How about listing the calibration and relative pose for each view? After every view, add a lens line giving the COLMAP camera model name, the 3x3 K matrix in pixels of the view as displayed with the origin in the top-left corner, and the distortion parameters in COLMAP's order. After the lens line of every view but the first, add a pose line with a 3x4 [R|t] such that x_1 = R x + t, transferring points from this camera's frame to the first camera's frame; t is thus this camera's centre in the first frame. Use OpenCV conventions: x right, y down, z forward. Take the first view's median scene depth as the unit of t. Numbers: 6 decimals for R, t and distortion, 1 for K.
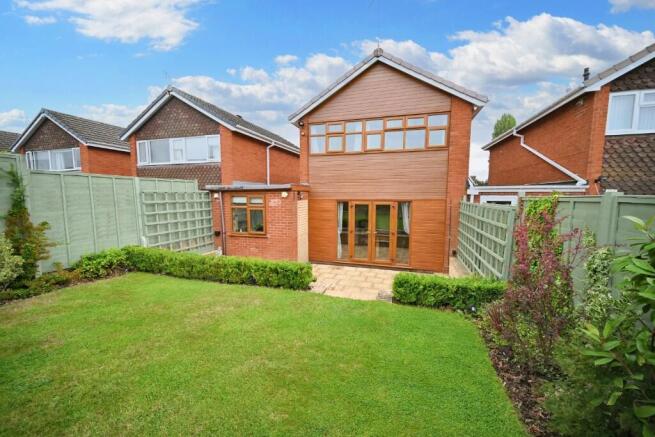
lens RADIAL K [[258.3, 0, 325.7], [0, 258.3, 219.5], [0, 0, 1]] dist [-0.000523, -0.000269]
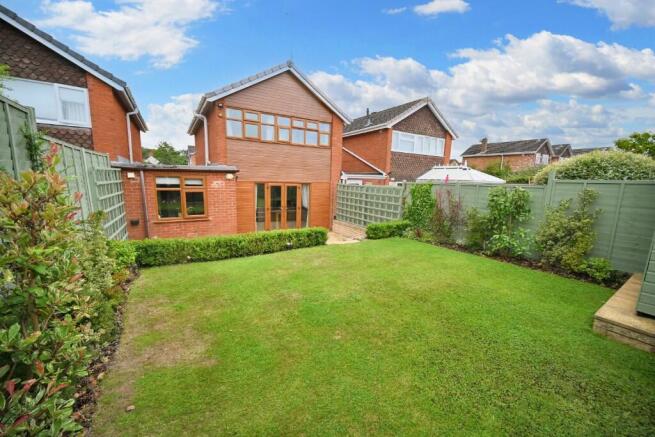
lens RADIAL K [[258.3, 0, 325.7], [0, 258.3, 219.5], [0, 0, 1]] dist [-0.000523, -0.000269]
pose [[0.659591, -0.099299, 0.745037, -0.662605], [0.050106, 0.994839, 0.088233, 0.002944], [-0.749953, -0.020867, 0.661162, 0.025726]]
